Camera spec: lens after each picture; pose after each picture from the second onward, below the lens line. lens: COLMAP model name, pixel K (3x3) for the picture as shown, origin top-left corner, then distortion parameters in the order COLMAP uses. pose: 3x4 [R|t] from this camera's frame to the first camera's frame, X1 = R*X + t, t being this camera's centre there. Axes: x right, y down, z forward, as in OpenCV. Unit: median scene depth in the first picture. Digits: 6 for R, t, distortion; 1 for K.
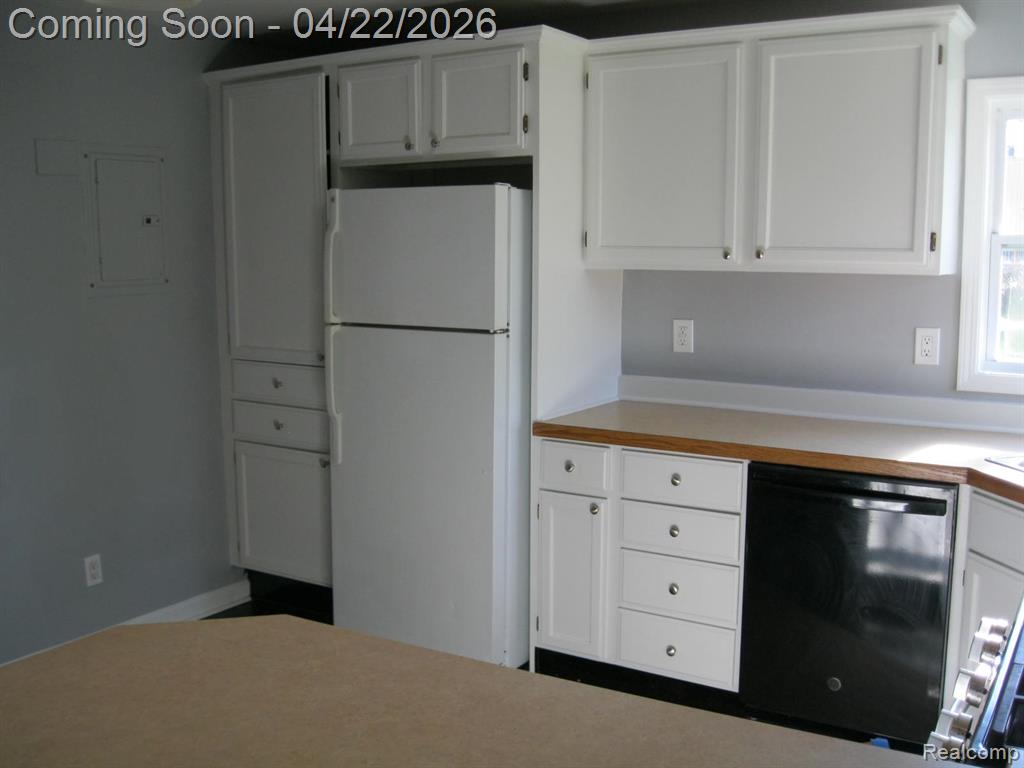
lens RADIAL K [[1059.1, 0, 510.6], [0, 1059.1, 385.4], [0, 0, 1]] dist [-0.107219, 0.000000]
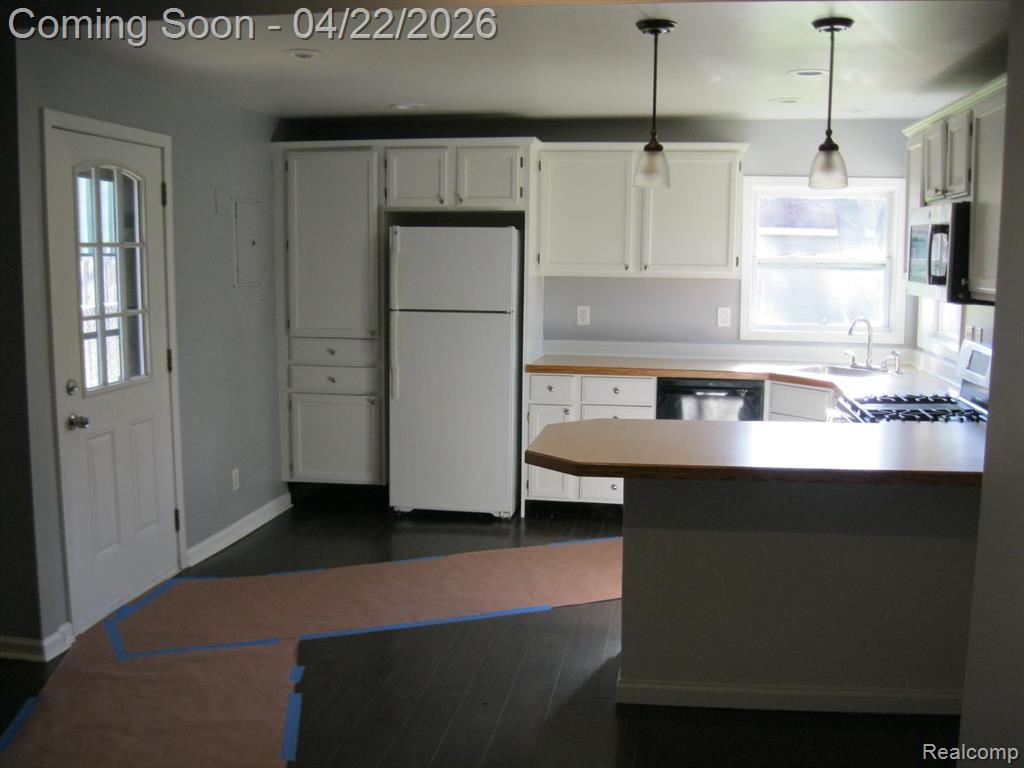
lens RADIAL K [[1059.1, 0, 517.0], [0, 1059.1, 393.1], [0, 0, 1]] dist [-0.107219, 0.000000]
pose [[0.919364, -0.042041, 0.391155, -0.681113], [0.042895, 0.999058, 0.006559, 0.070331], [-0.391062, 0.010749, 0.920302, -0.590674]]
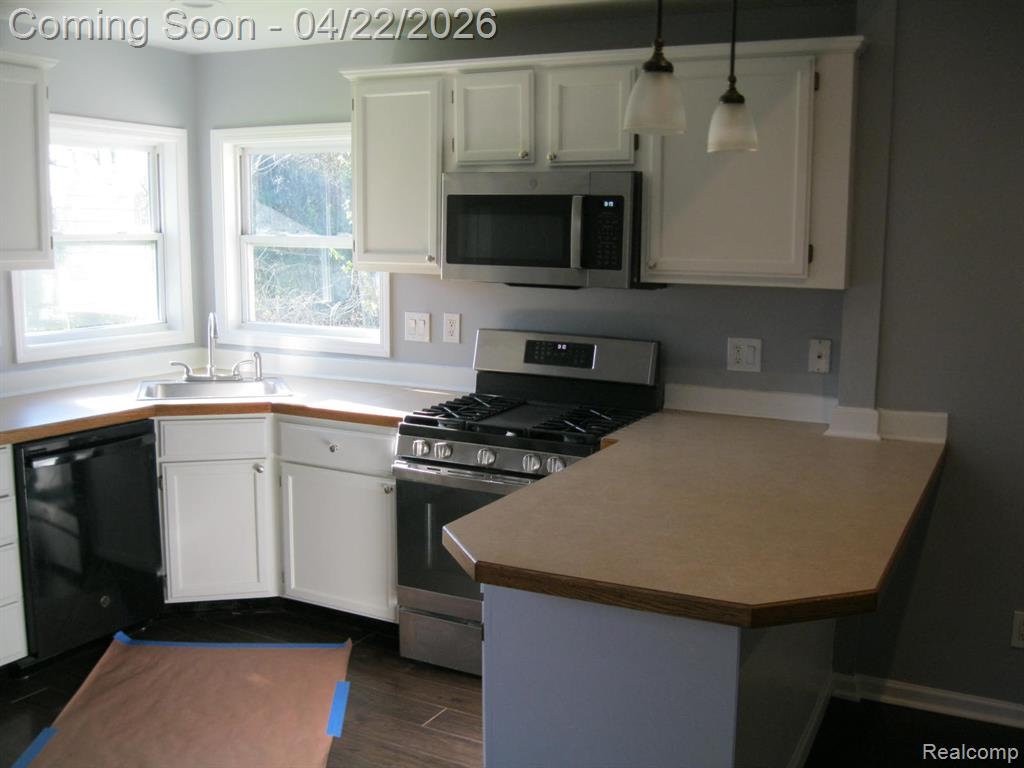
lens RADIAL K [[1059.1, 0, 503.0], [0, 1059.1, 393.8], [0, 0, 1]] dist [-0.107219, 0.000000]
pose [[-0.073446, -0.148904, 0.986120, -0.795617], [0.122064, 0.980014, 0.157074, -0.079709], [-0.989801, 0.131906, -0.053803, 0.494221]]
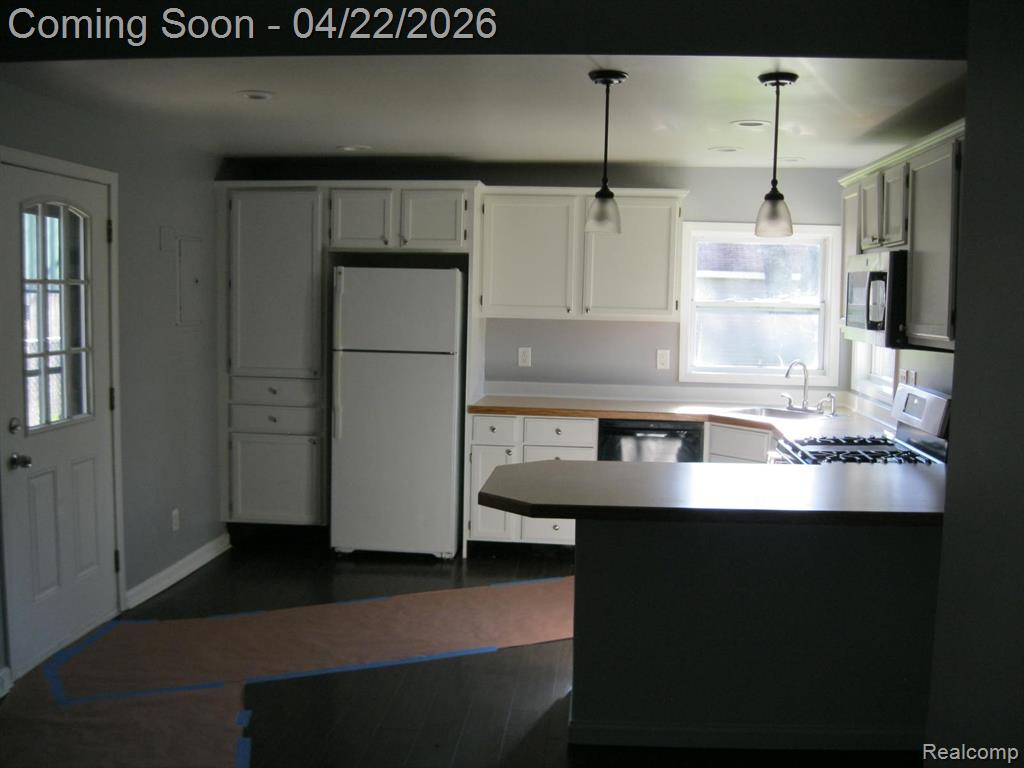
lens RADIAL K [[1059.1, 0, 517.9], [0, 1059.1, 385.4], [0, 0, 1]] dist [-0.107219, 0.000000]
pose [[0.890093, -0.018720, 0.455395, -0.708622], [0.038992, 0.998621, -0.035161, 0.067071], [-0.454109, 0.049053, 0.889595, -0.589134]]
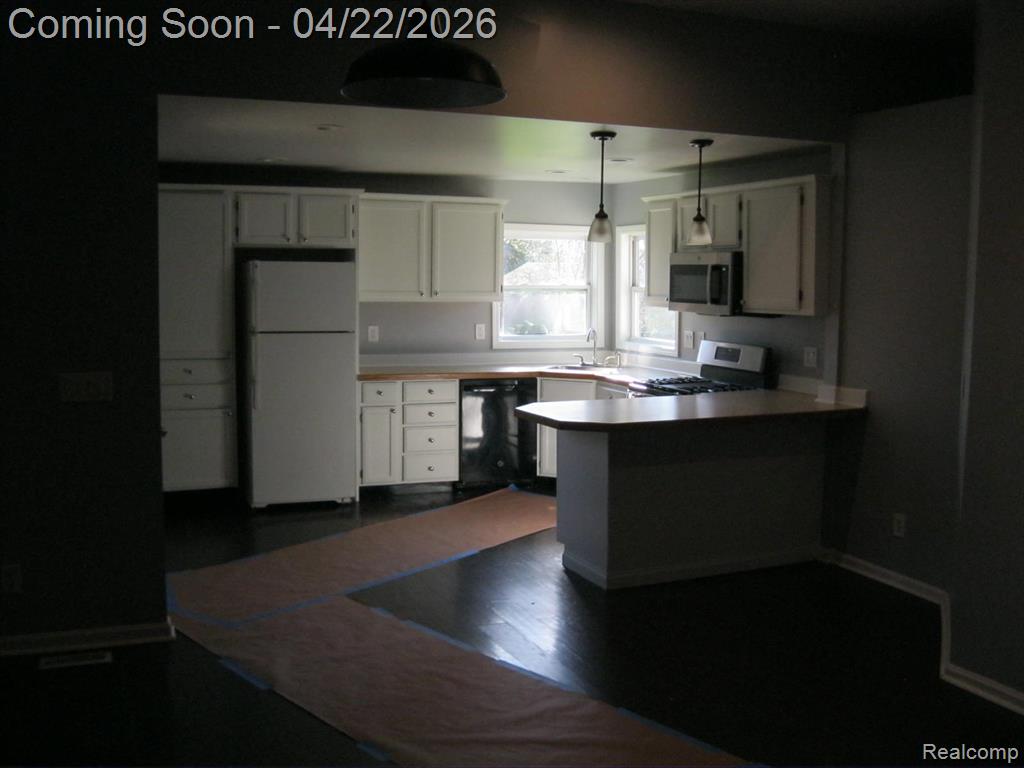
lens RADIAL K [[1059.1, 0, 509.4], [0, 1059.1, 375.9], [0, 0, 1]] dist [-0.107219, 0.000000]
pose [[0.586941, -0.065132, 0.807006, -1.520828], [0.098551, 0.995095, 0.008636, 0.049393], [-0.803609, 0.074463, 0.590481, -0.482605]]
